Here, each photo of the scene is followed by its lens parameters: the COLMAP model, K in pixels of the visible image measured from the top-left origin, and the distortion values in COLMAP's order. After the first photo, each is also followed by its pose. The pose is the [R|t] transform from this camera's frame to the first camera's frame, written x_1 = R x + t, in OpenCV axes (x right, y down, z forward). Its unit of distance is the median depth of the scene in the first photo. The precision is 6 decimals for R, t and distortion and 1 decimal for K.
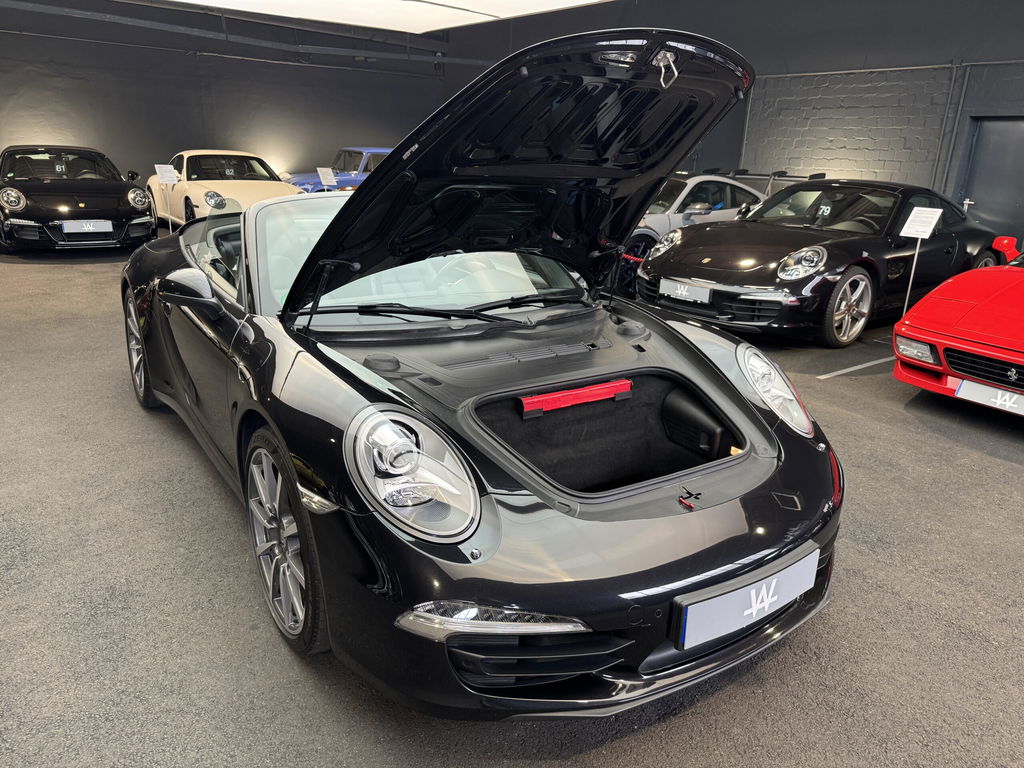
lens RADIAL K [[724.8, 0, 517.0], [0, 724.8, 382.3], [0, 0, 1]] dist [0.012630, -0.011389]
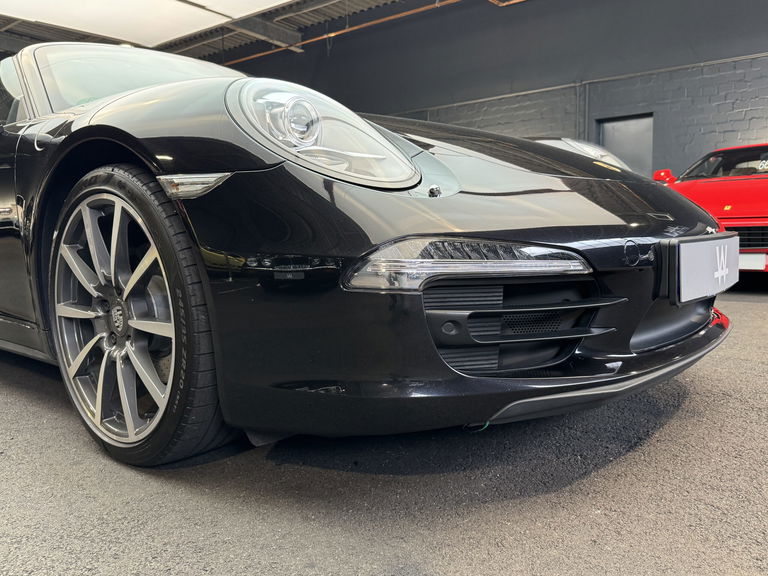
lens RADIAL K [[627.7, 0, 382.2], [0, 627.7, 283.9], [0, 0, 1]] dist [0.008661, -0.016709]
pose [[0.963694, -0.089052, 0.251720, -0.183635], [0.141704, 0.969601, -0.199486, 0.291676], [-0.226303, 0.227913, 0.947018, 0.260120]]
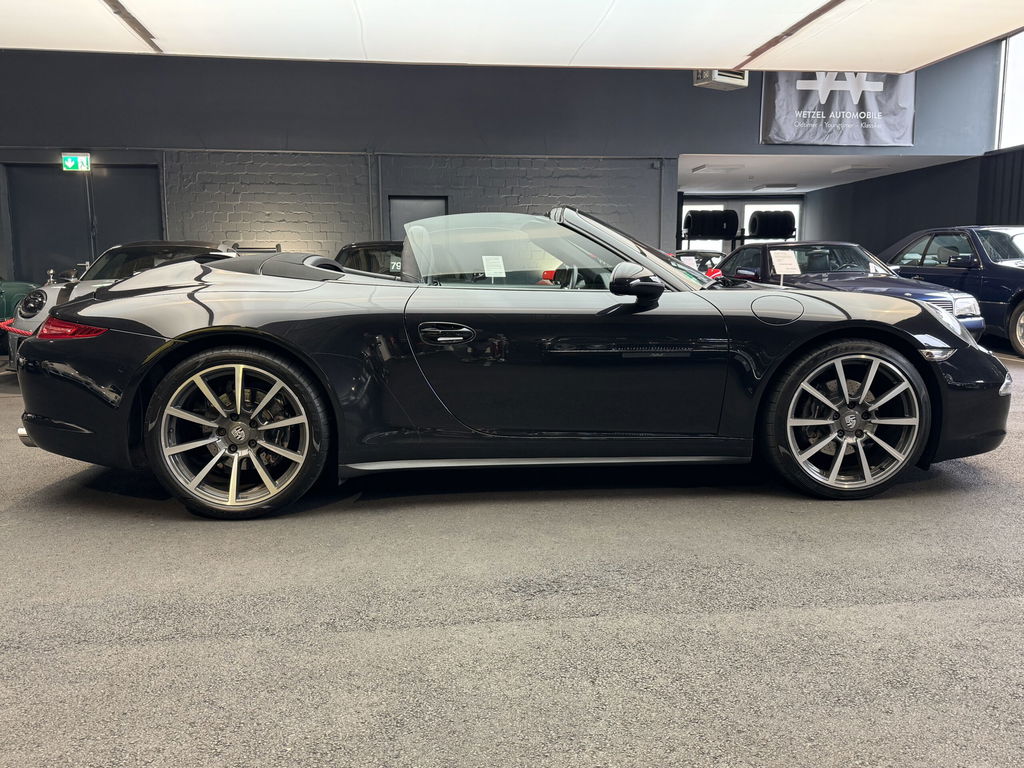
lens RADIAL K [[842.9, 0, 511.3], [0, 842.9, 385.7], [0, 0, 1]] dist [0.022976, -0.029467]
pose [[0.494233, -0.151048, 0.856107, -1.664109], [0.283655, 0.958911, 0.005432, -0.032730], [-0.821751, 0.240154, 0.516771, 0.569326]]
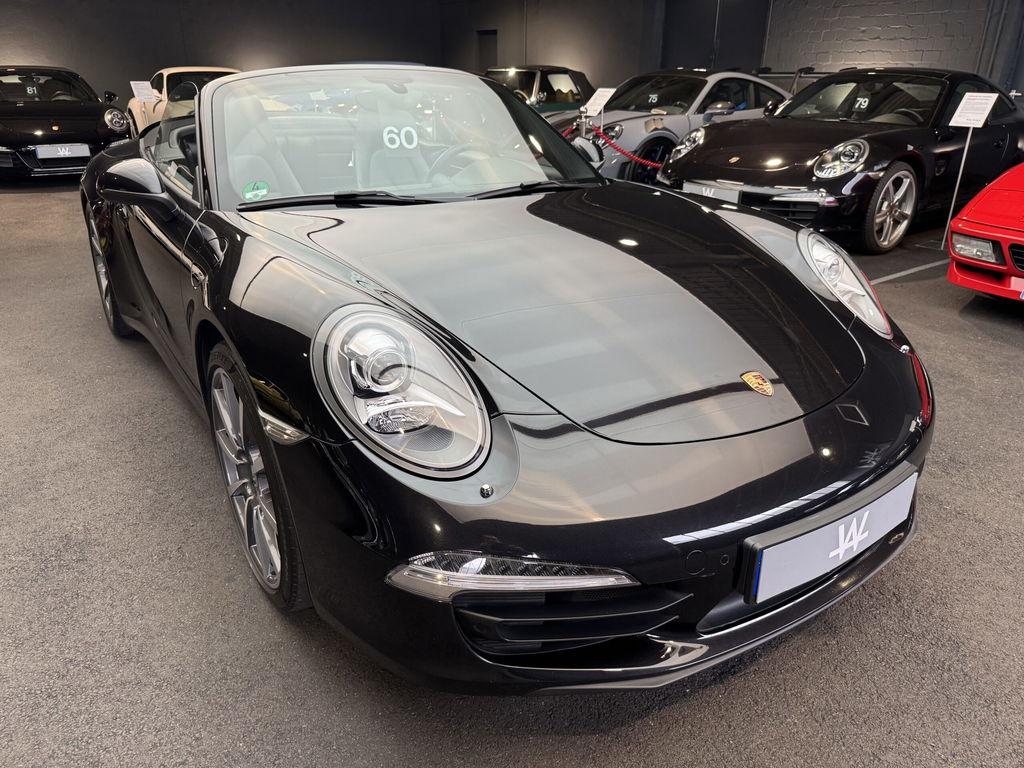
lens RADIAL K [[724.8, 0, 514.1], [0, 724.8, 383.1], [0, 0, 1]] dist [0.012630, -0.011389]
pose [[0.999465, -0.027163, -0.018234, -0.006577], [0.028775, 0.995073, 0.094879, 0.033072], [0.015567, -0.095353, 0.995322, 0.159030]]
